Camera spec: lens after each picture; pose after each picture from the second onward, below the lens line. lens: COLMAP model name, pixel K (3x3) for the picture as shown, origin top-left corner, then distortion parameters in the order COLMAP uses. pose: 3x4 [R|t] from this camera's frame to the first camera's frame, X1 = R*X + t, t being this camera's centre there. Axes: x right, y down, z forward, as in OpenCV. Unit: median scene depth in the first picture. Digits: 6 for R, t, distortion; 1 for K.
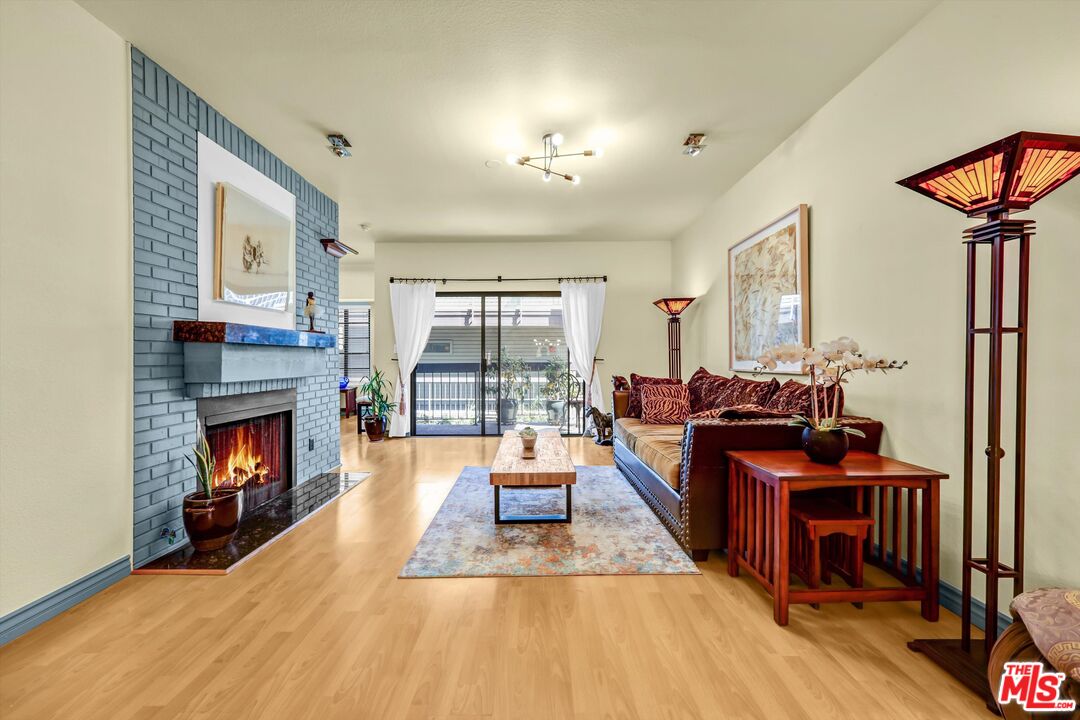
lens RADIAL K [[429.3, 0, 537.6], [0, 429.3, 353.1], [0, 0, 1]] dist [-0.000778, 0.000413]
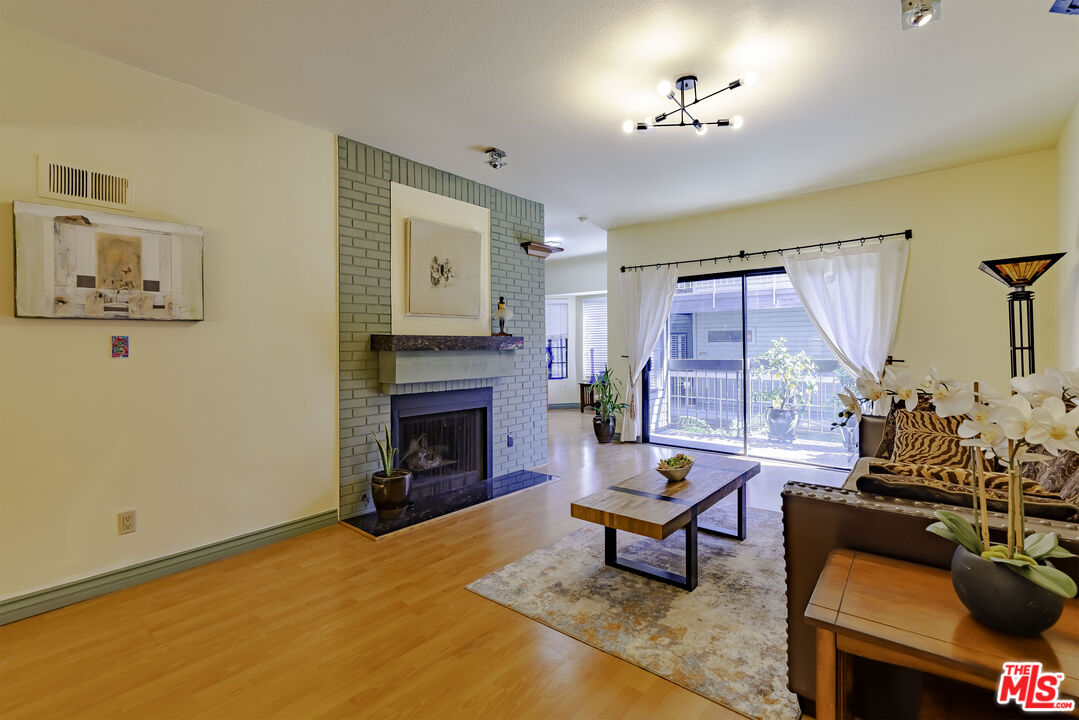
lens RADIAL K [[492.5, 0, 535.3], [0, 492.5, 335.7], [0, 0, 1]] dist [-0.010904, 0.000569]
pose [[0.760889, -0.015973, -0.648686, 0.444661], [0.012509, 0.999872, -0.009948, -0.046237], [0.648762, -0.000545, 0.760991, 0.178545]]
